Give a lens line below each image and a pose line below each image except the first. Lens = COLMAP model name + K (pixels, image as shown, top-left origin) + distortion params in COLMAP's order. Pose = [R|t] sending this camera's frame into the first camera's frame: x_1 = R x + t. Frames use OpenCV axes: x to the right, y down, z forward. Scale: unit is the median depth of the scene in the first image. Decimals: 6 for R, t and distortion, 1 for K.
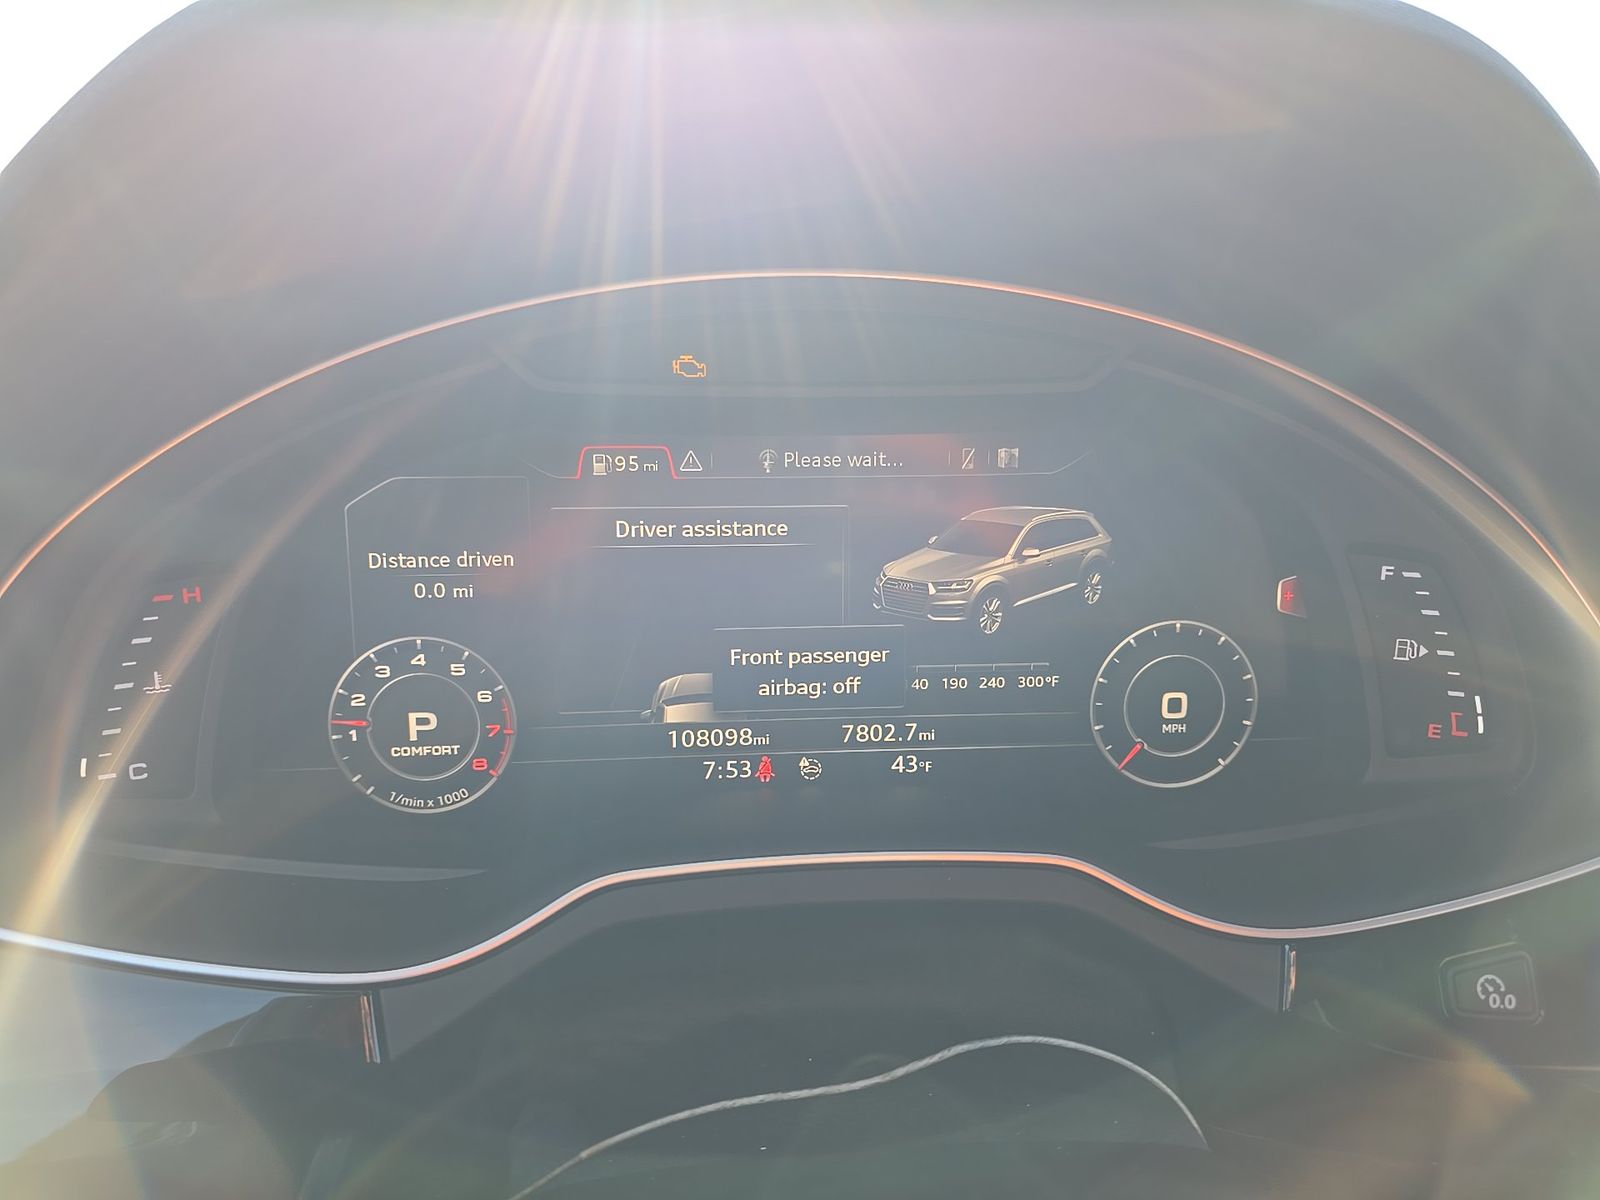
lens RADIAL K [[1075.0, 0, 804.2], [0, 1075.0, 586.7], [0, 0, 1]] dist [0.027242, -0.000635]
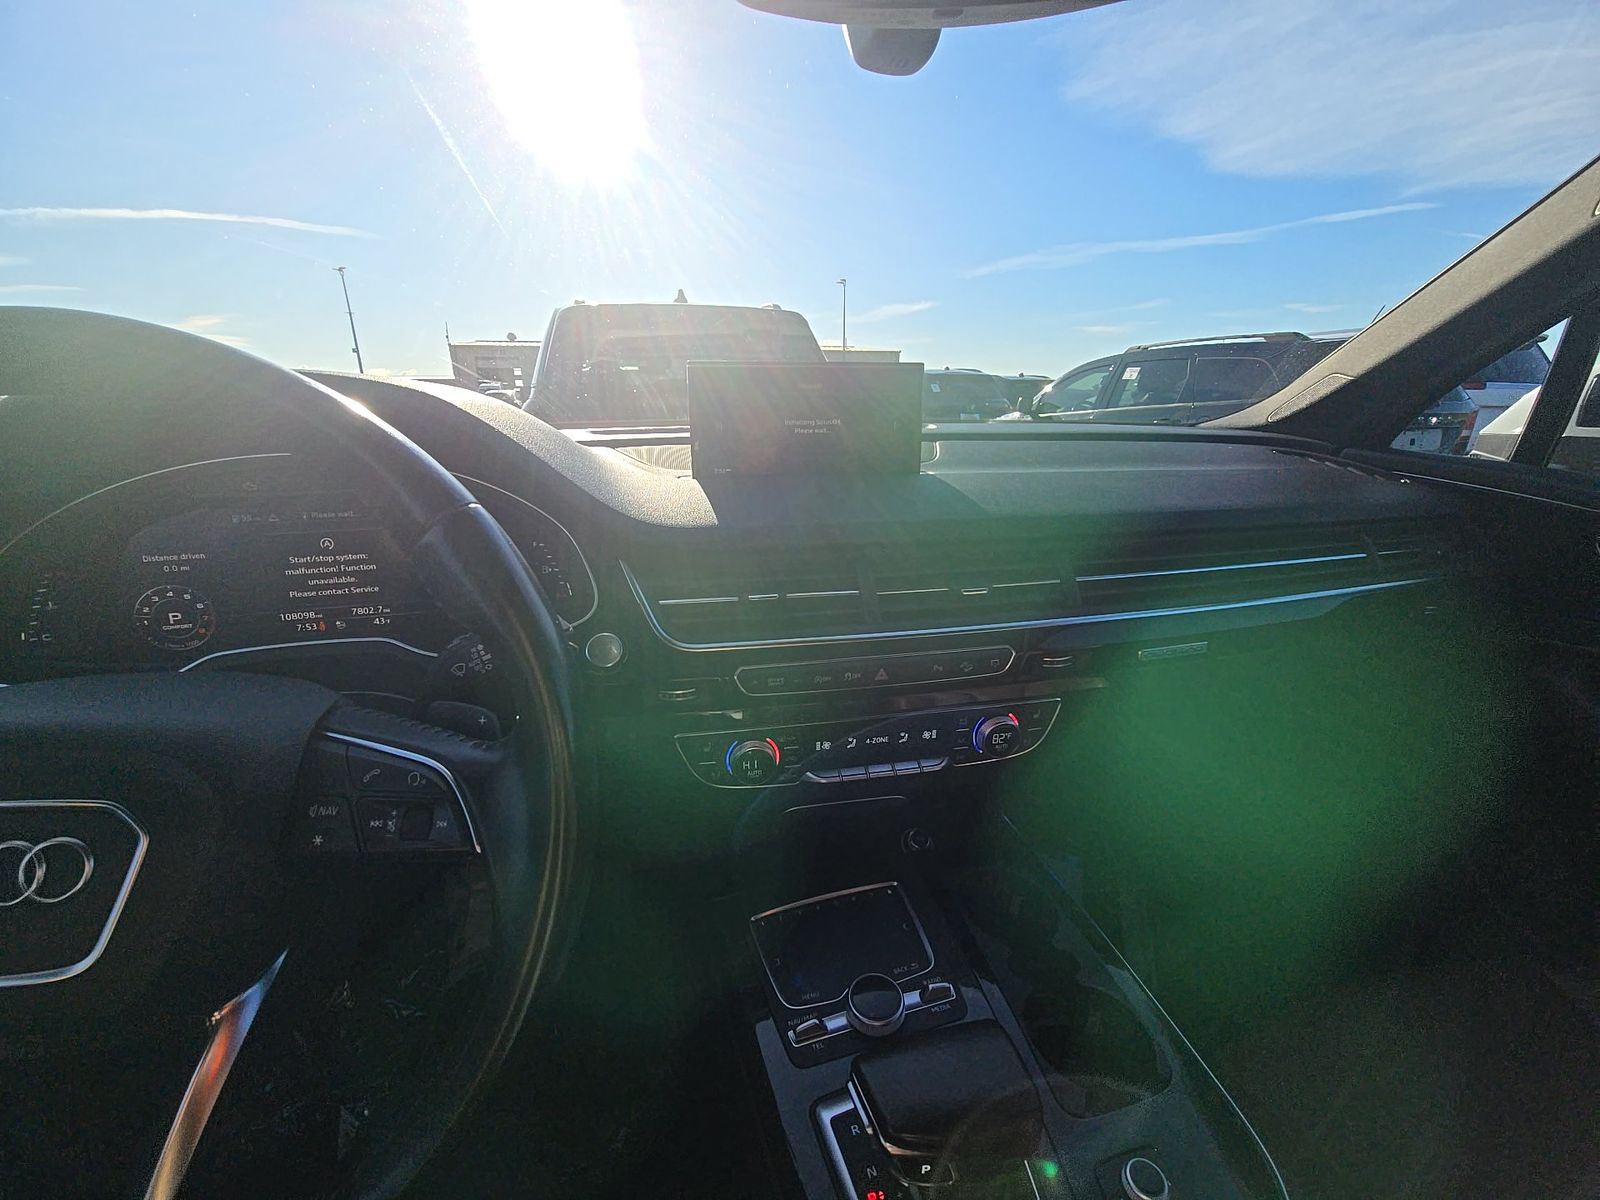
lens RADIAL K [[643.5, 0, 802.6], [0, 643.5, 591.1], [0, 0, 1]] dist [0.015814, -0.001161]
pose [[0.986159, -0.063401, 0.153200, 0.964712], [0.060084, 0.997850, 0.026190, 0.111874], [-0.154531, -0.016623, 0.987848, -0.883863]]
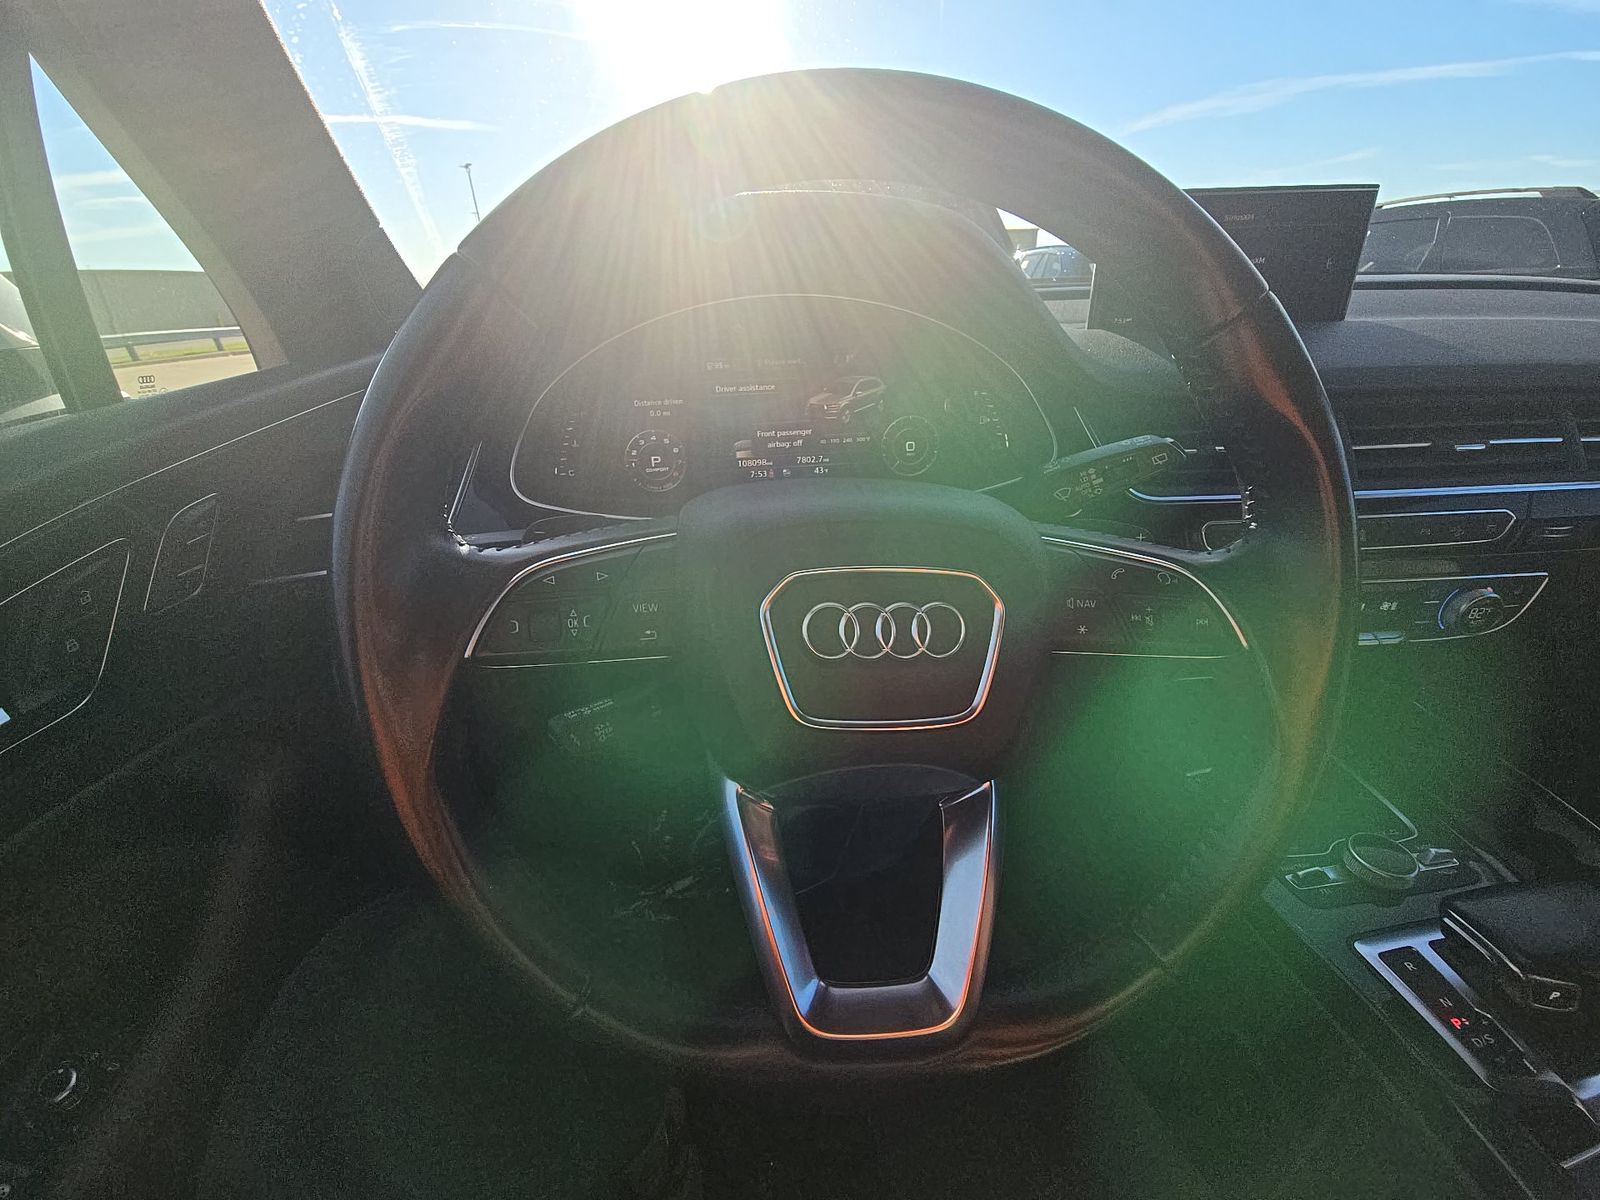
lens RADIAL K [[643.5, 0, 806.6], [0, 643.5, 596.9], [0, 0, 1]] dist [0.015814, -0.001161]
pose [[0.999112, -0.041894, -0.004455, 0.054539], [0.042051, 0.985195, 0.166199, 0.217262], [-0.002573, -0.166239, 0.986082, -0.811654]]
